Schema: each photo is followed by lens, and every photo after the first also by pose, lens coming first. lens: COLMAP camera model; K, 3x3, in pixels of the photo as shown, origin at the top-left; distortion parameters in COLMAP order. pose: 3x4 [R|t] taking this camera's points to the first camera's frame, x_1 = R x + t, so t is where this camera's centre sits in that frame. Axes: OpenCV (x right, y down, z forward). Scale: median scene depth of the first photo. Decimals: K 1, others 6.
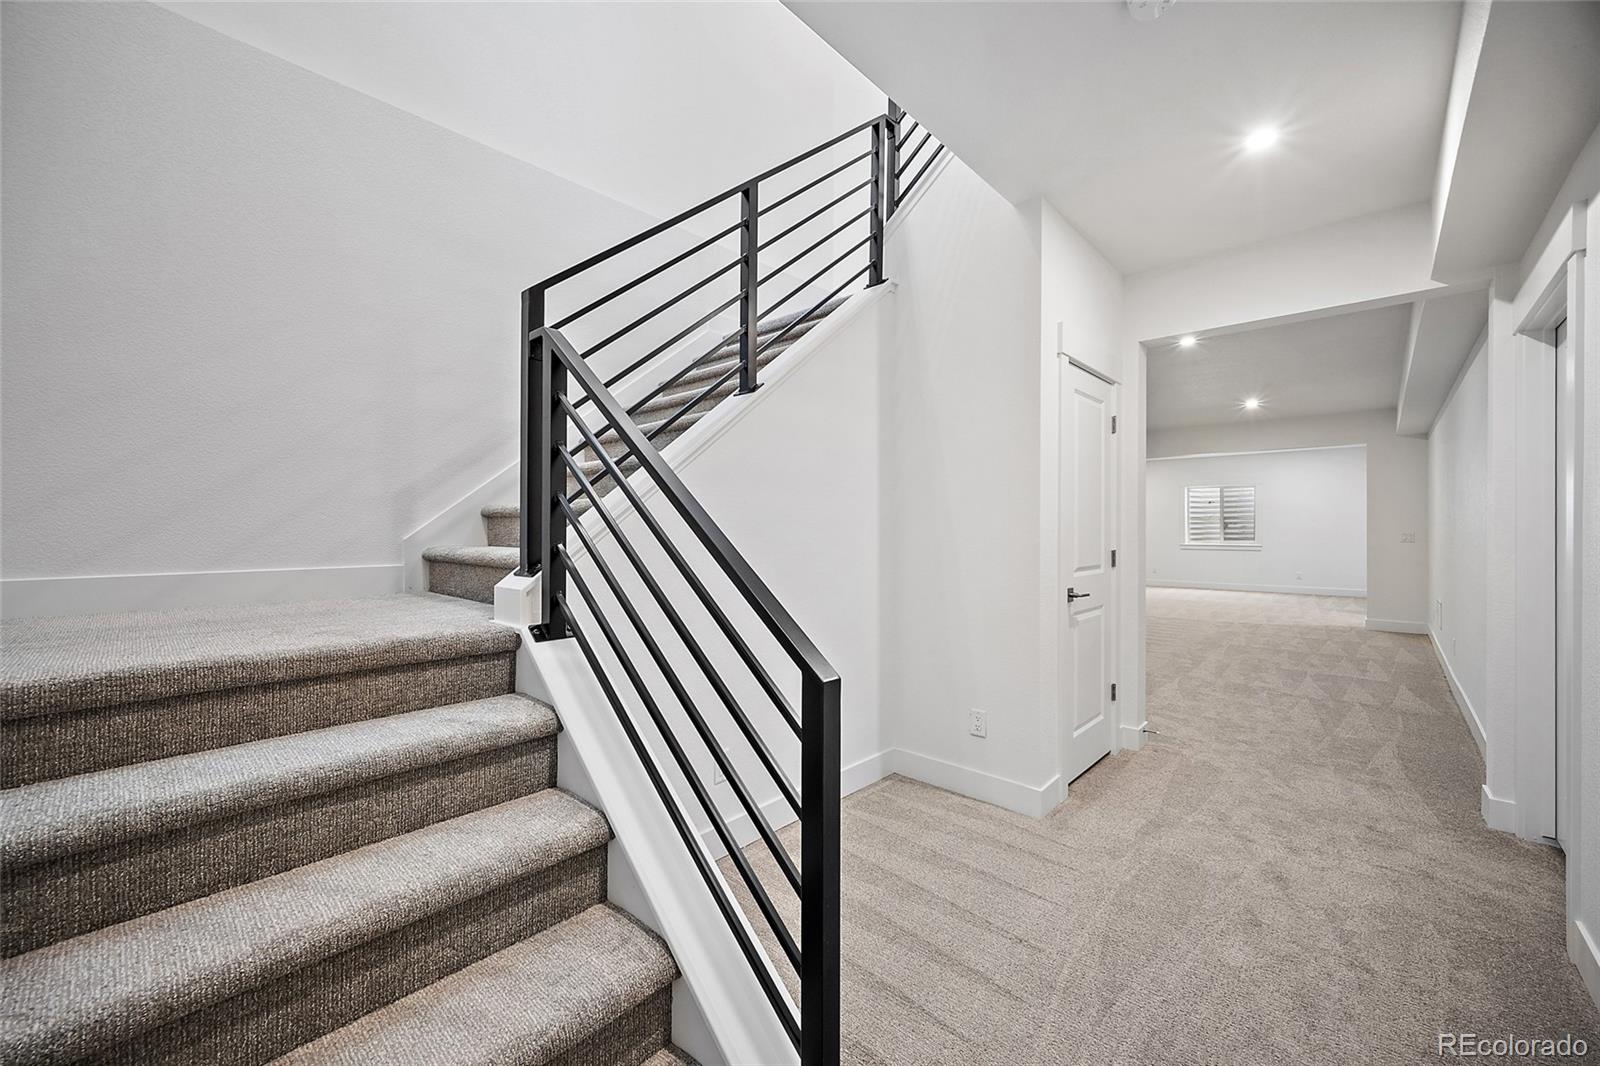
lens RADIAL K [[631.2, 0, 798.0], [0, 631.2, 526.7], [0, 0, 1]] dist [0.002335, 0.000071]
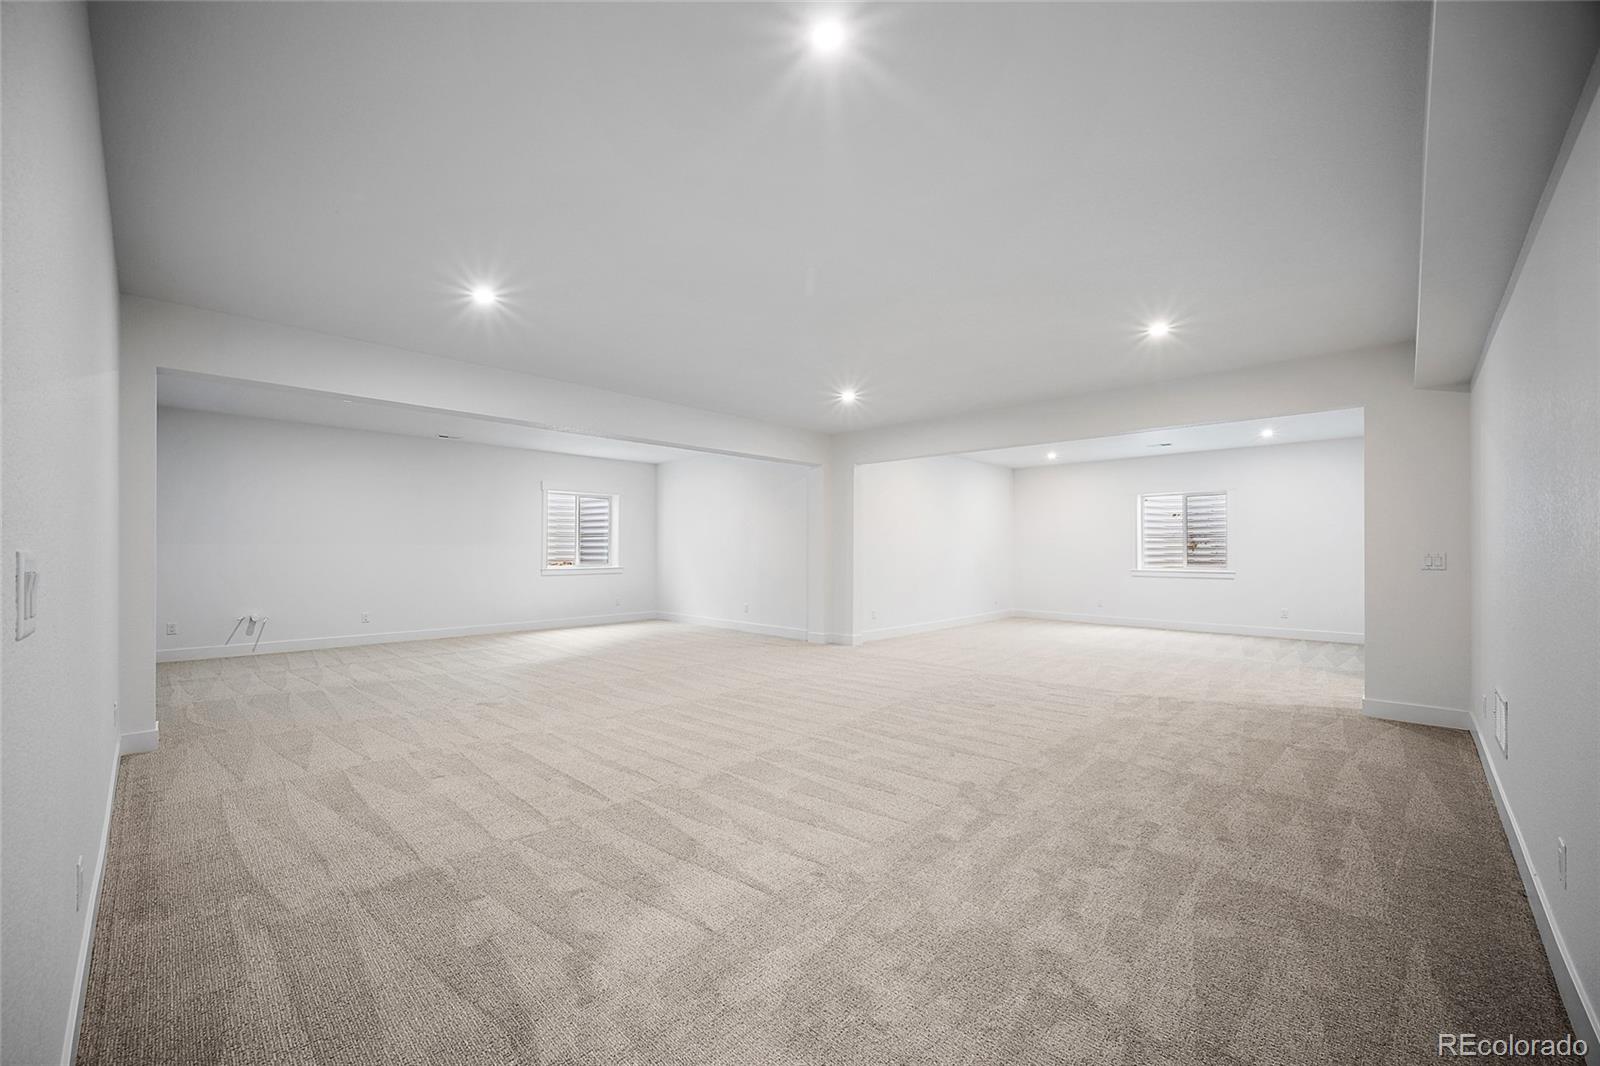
lens RADIAL K [[631.2, 0, 804.1], [0, 631.2, 544.4], [0, 0, 1]] dist [0.002335, 0.000071]
pose [[0.999848, 0.005875, -0.016418, 0.244167], [-0.005969, 0.999966, -0.005723, 0.004489], [0.016383, 0.005820, 0.999849, 0.253268]]
